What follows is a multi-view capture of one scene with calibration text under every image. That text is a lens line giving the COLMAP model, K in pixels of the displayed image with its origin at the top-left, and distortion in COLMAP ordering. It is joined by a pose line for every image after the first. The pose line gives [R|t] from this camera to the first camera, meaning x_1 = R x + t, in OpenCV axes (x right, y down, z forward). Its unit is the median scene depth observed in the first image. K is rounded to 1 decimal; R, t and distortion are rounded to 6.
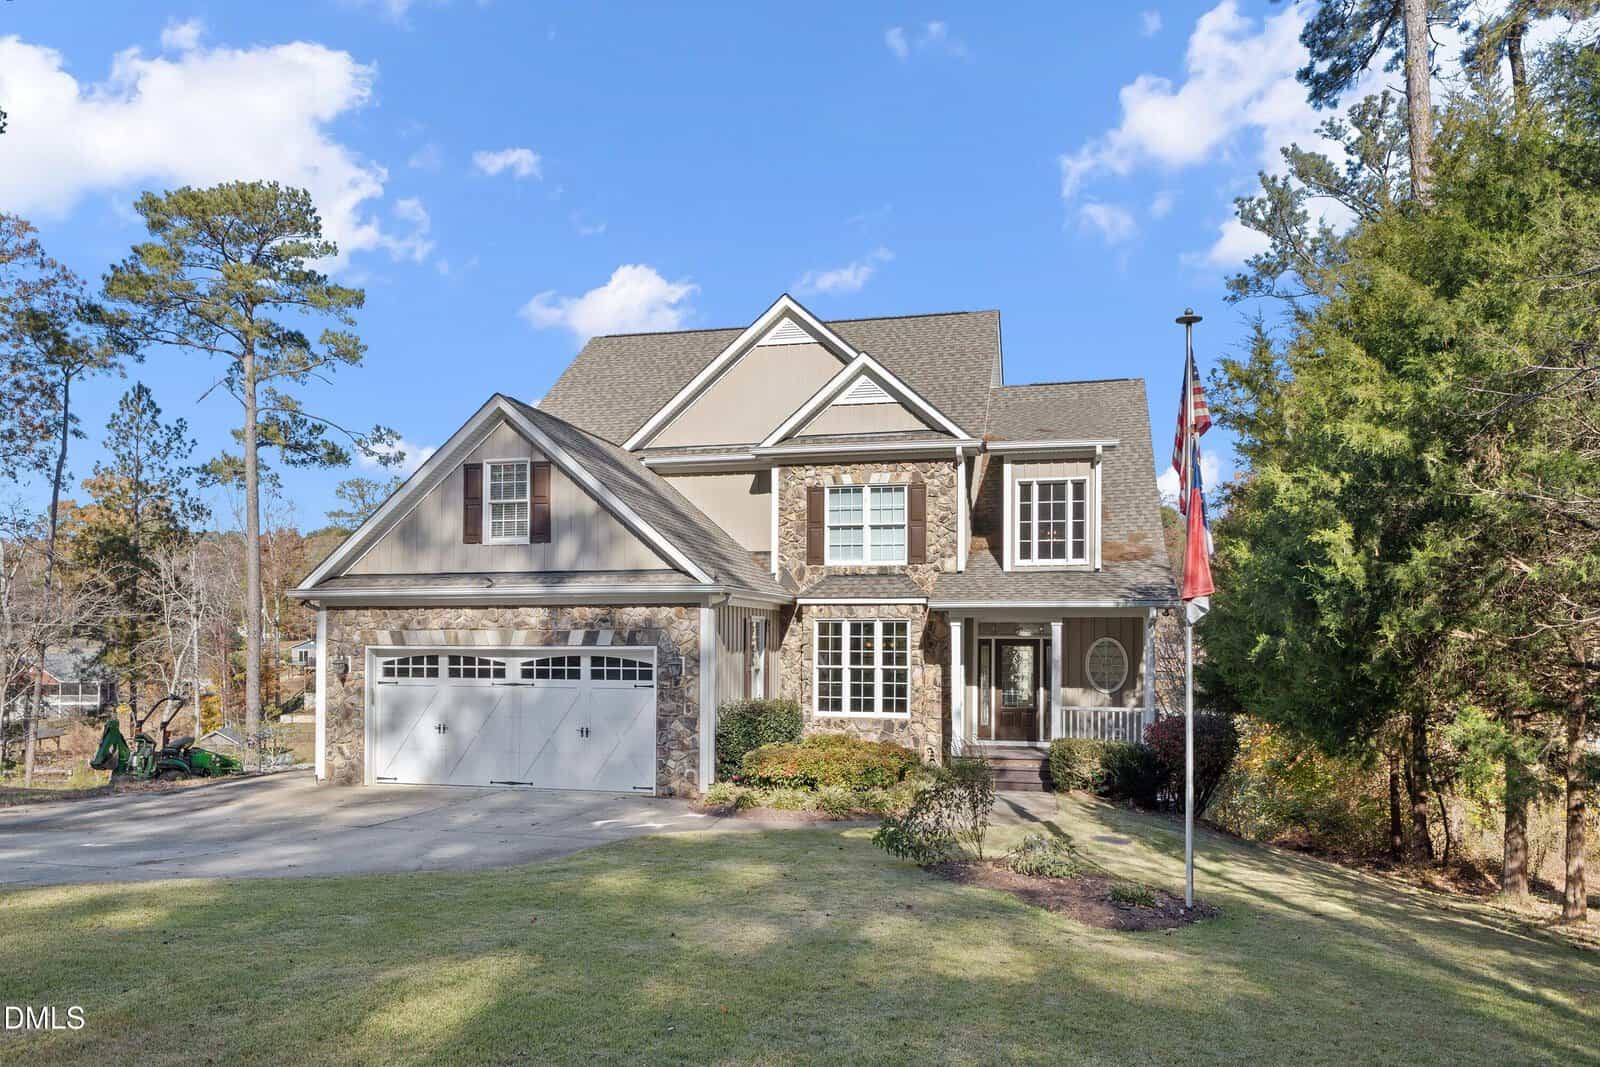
lens RADIAL K [[1111.9, 0, 808.9], [0, 1111.9, 623.4], [0, 0, 1]] dist [0.006542, 0.003285]
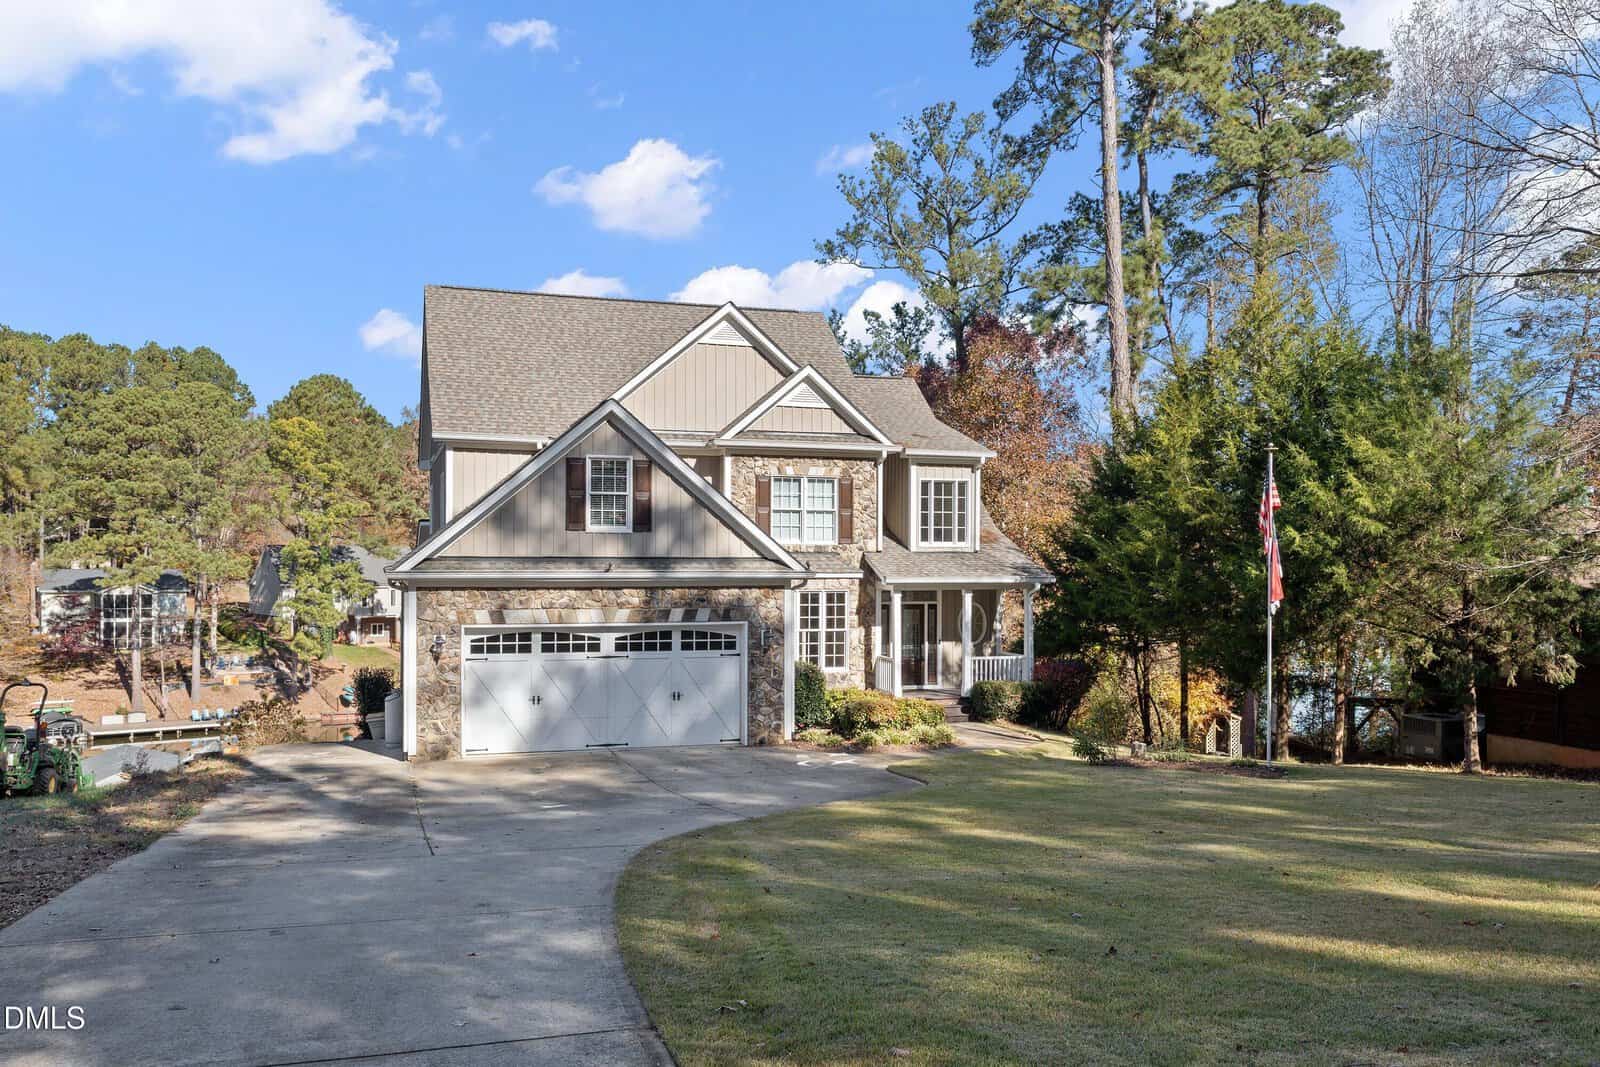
lens RADIAL K [[1402.8, 0, 797.8], [0, 1402.8, 575.8], [0, 0, 1]] dist [0.005354, 0.000847]
pose [[0.840081, -0.006238, 0.542425, -0.844560], [-0.010347, 0.999568, 0.027520, -0.065653], [-0.542362, -0.028731, 0.839654, -0.278771]]
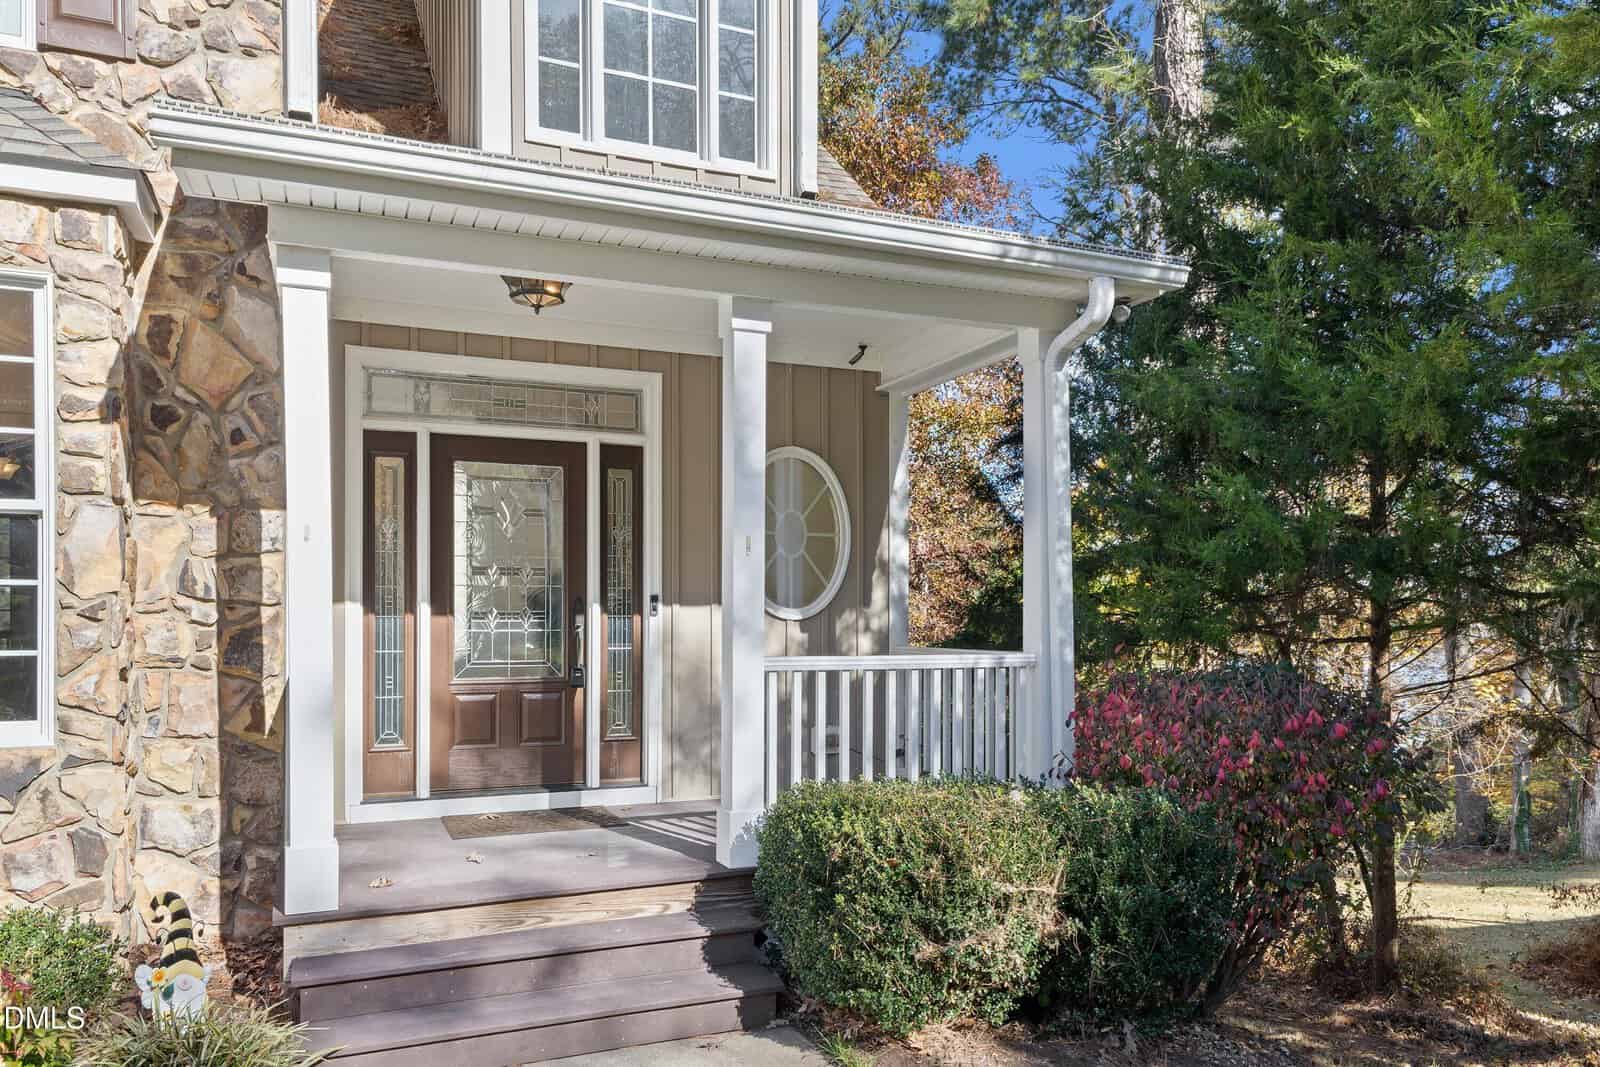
lens RADIAL K [[1111.9, 0, 808.9], [0, 1111.9, 623.4], [0, 0, 1]] dist [0.006542, 0.003285]
pose [[0.795614, -0.009092, 0.605735, 0.081914], [-0.001539, 0.999854, 0.017029, 0.062215], [-0.605801, -0.014481, 0.795484, 0.793969]]
